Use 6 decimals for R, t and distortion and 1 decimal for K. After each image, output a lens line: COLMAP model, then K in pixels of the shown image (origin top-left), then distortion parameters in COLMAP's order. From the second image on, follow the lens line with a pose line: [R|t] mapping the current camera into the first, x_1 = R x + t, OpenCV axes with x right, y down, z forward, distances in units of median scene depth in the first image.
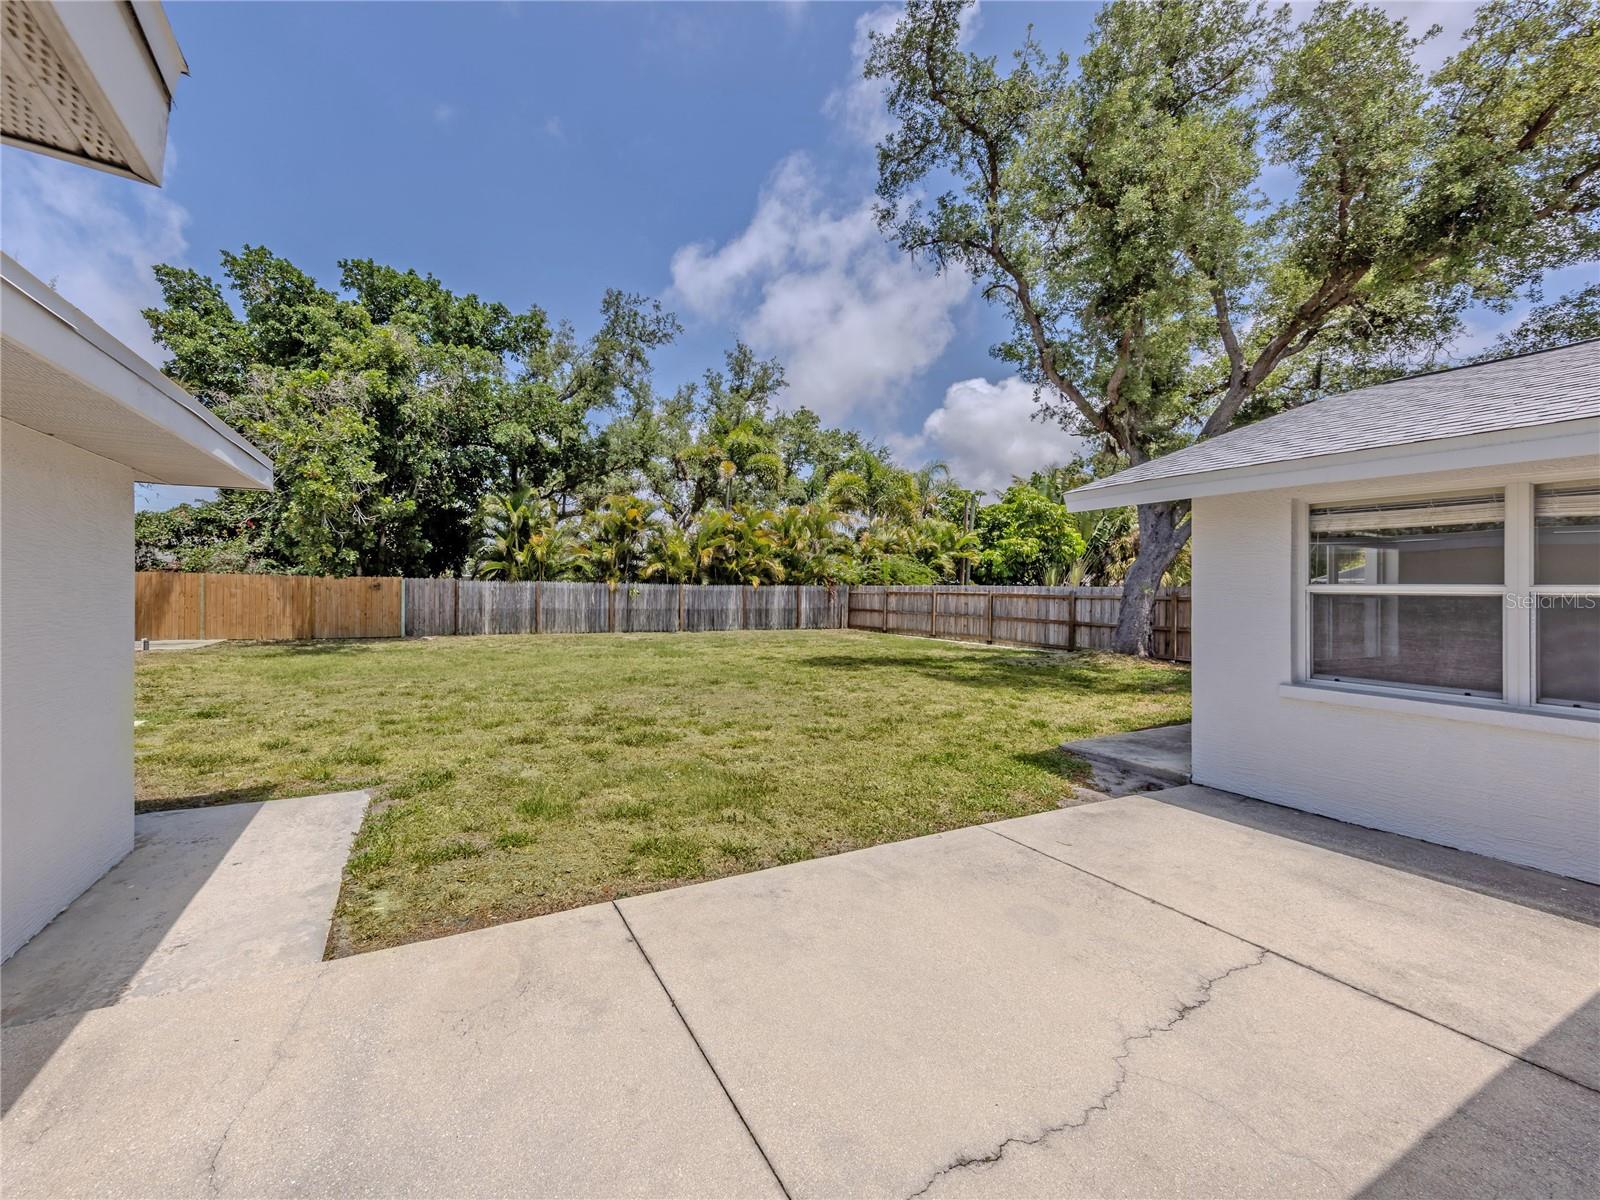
lens RADIAL K [[606.9, 0, 720.6], [0, 606.9, 590.5], [0, 0, 1]] dist [0.007348, -0.000562]
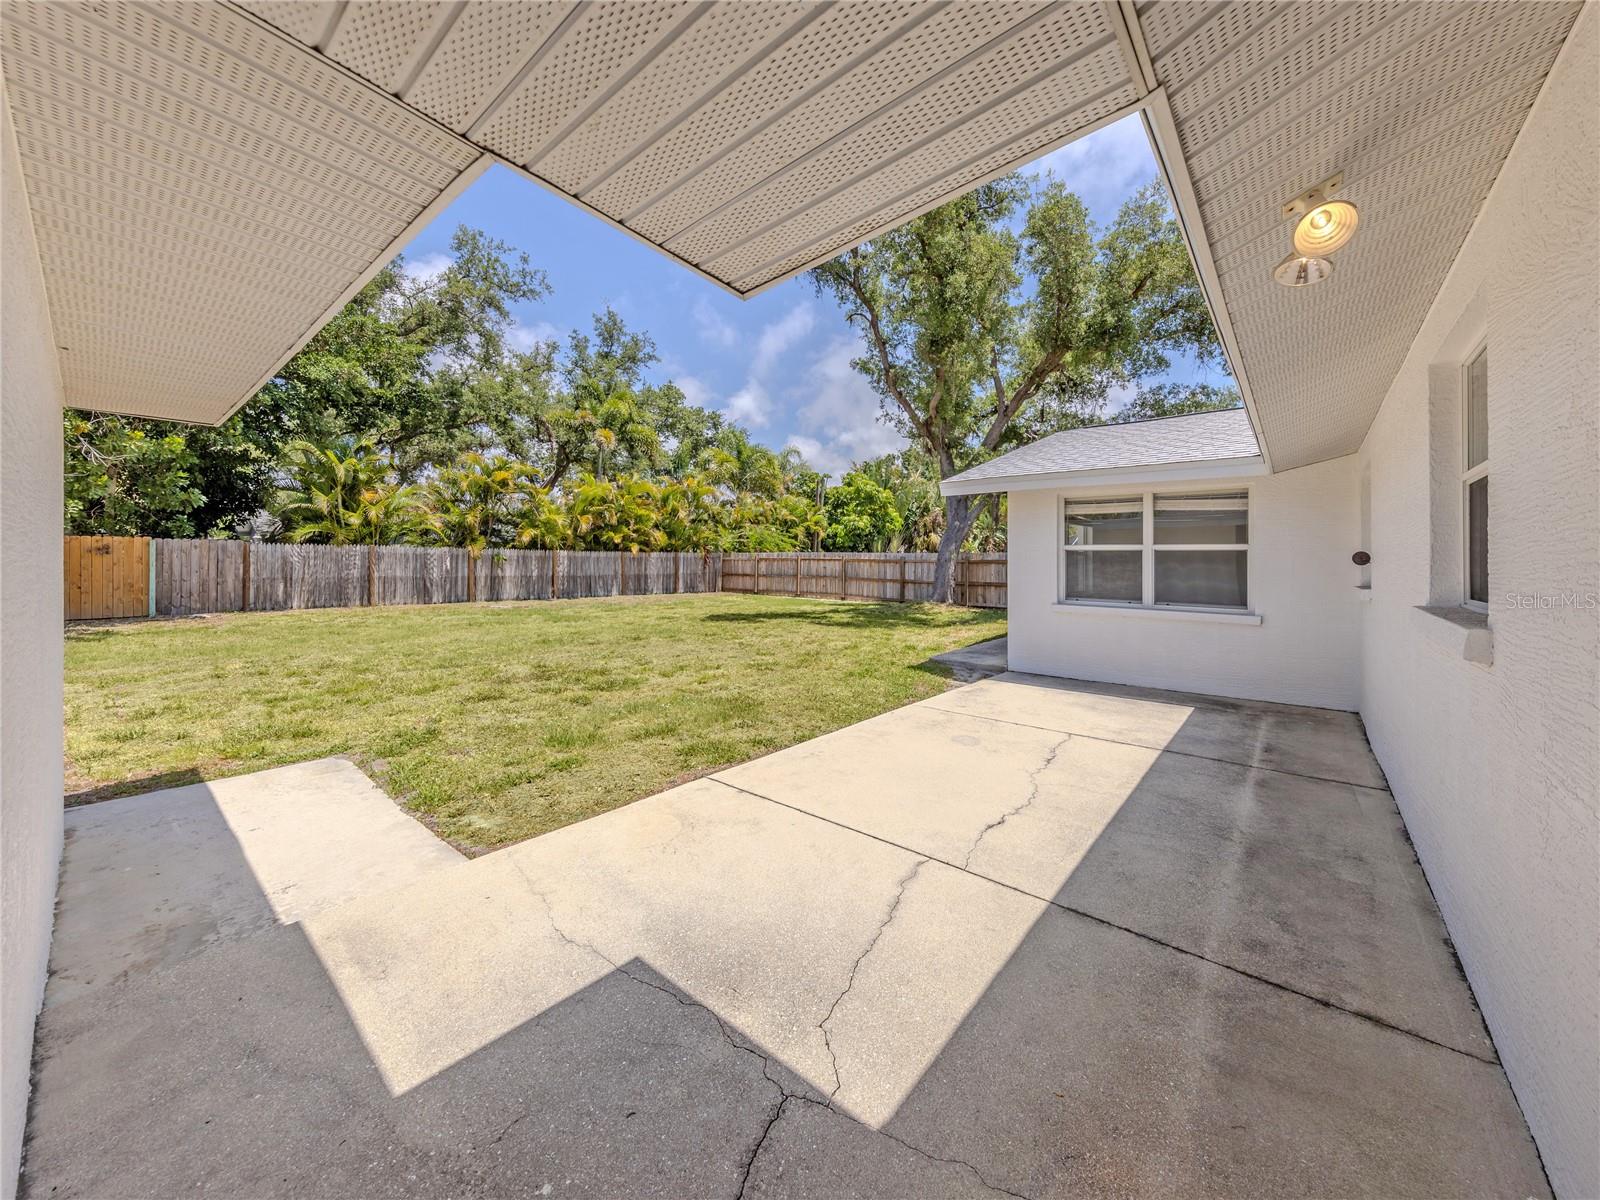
lens RADIAL K [[603.1, 0, 827.3], [0, 603.1, 564.1], [0, 0, 1]] dist [0.010799, -0.002155]
pose [[0.890286, -0.002349, 0.455397, -0.175384], [0.002084, 0.999997, 0.001085, 0.017738], [-0.455398, -0.000017, 0.890288, -0.089307]]
